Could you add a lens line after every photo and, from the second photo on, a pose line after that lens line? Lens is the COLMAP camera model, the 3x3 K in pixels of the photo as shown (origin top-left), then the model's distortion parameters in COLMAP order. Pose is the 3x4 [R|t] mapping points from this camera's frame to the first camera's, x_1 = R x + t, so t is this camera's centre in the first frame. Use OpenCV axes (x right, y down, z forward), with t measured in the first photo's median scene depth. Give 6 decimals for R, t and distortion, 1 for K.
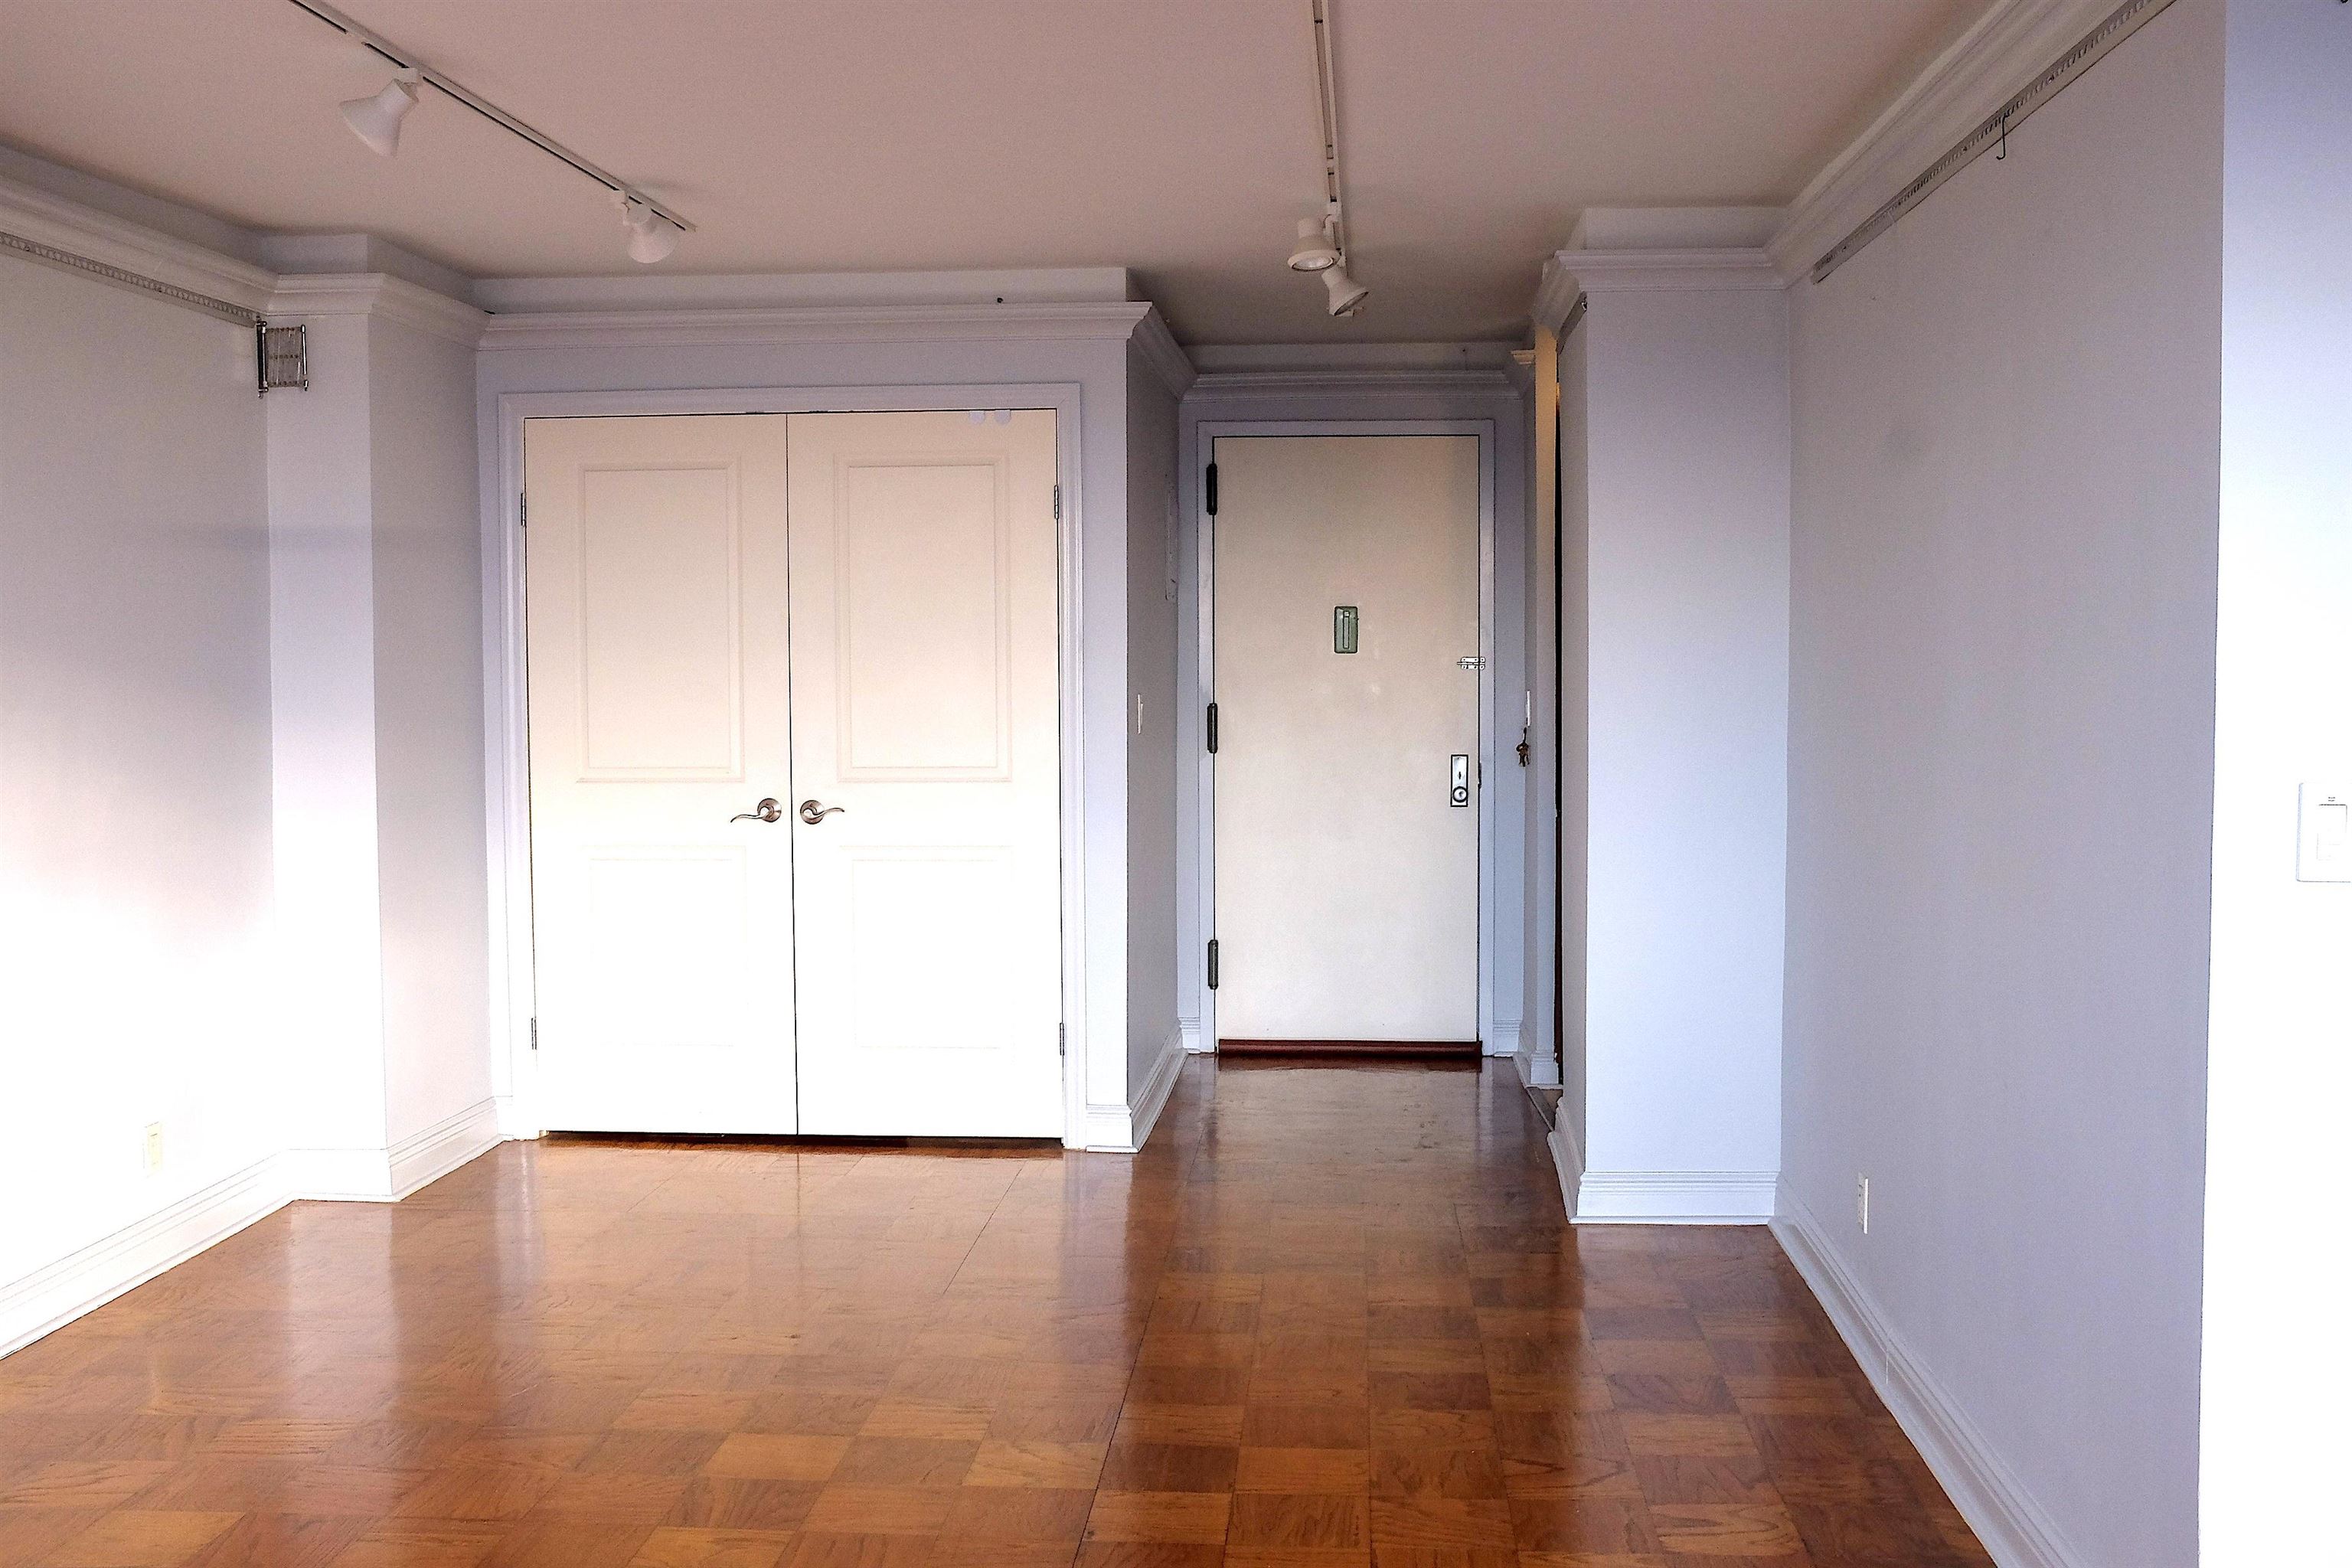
lens RADIAL K [[2381.3, 0, 1198.7], [0, 2381.3, 776.0], [0, 0, 1]] dist [-0.125792, 0.219548]
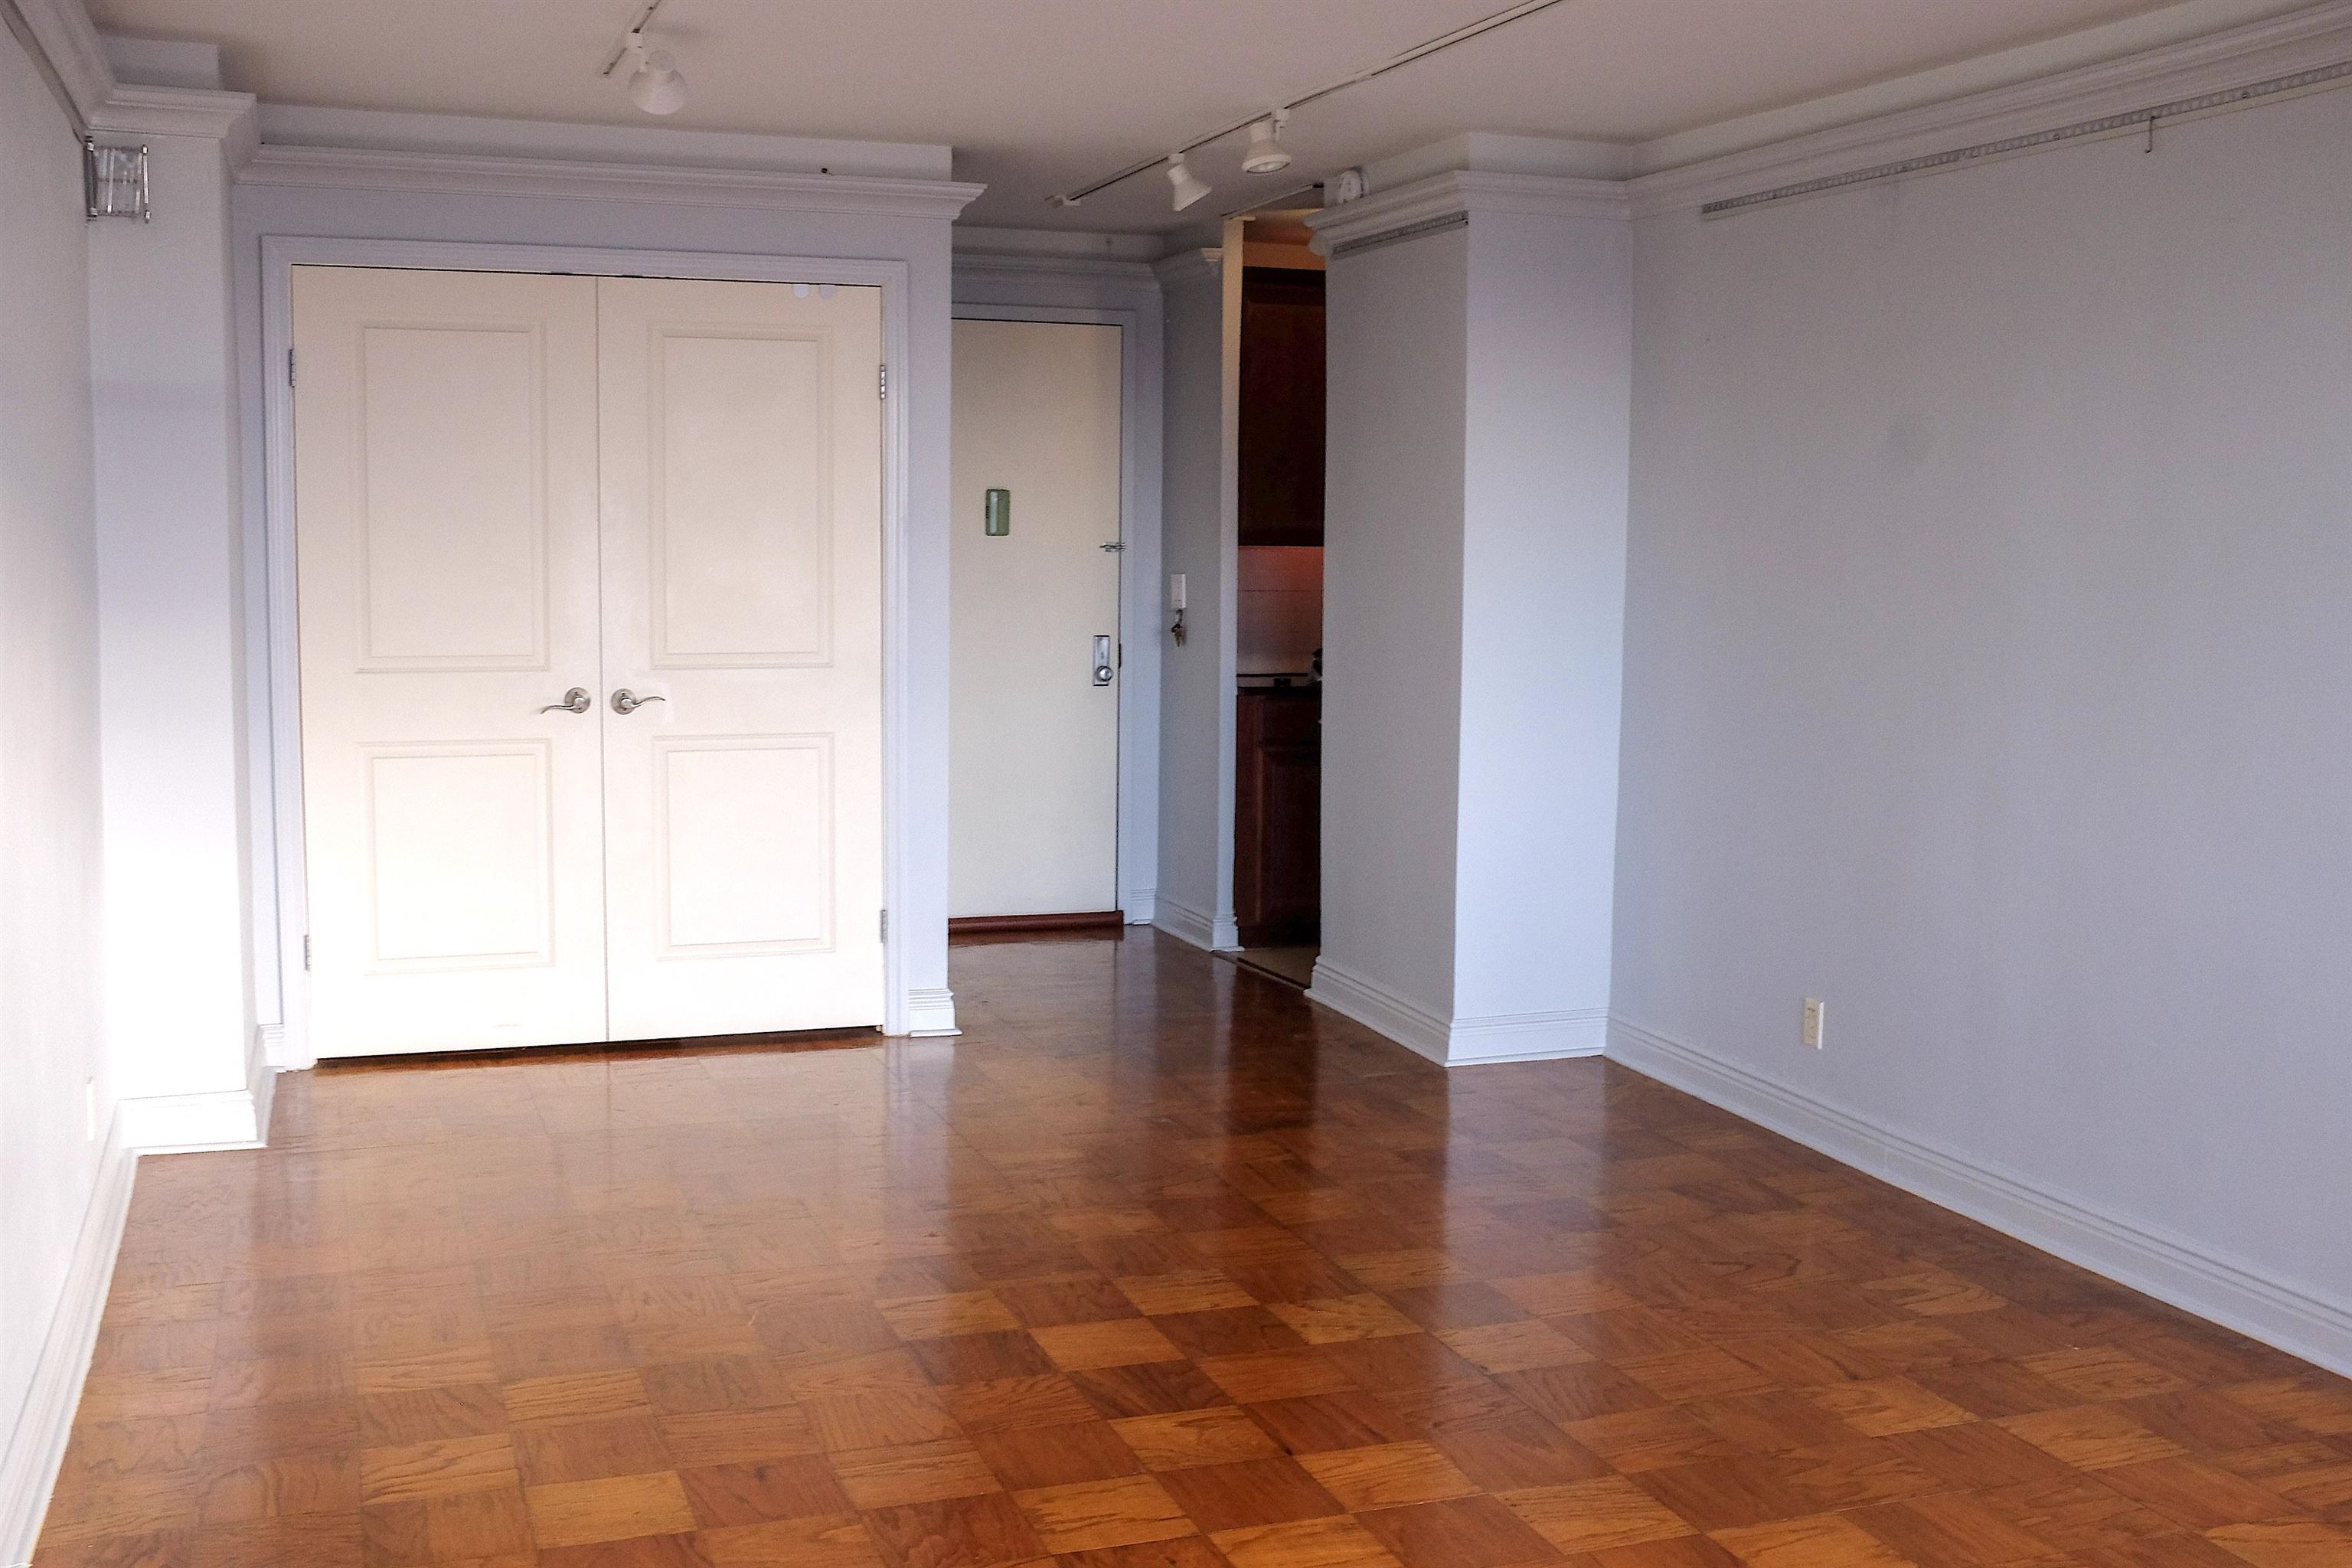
lens RADIAL K [[2381.3, 0, 1198.7], [0, 2381.3, 776.0], [0, 0, 1]] dist [-0.125792, 0.219548]
pose [[0.912616, -0.028777, 0.407804, -0.344779], [0.006953, 0.998468, 0.054898, -0.005471], [-0.408759, -0.047265, 0.911417, 0.046302]]
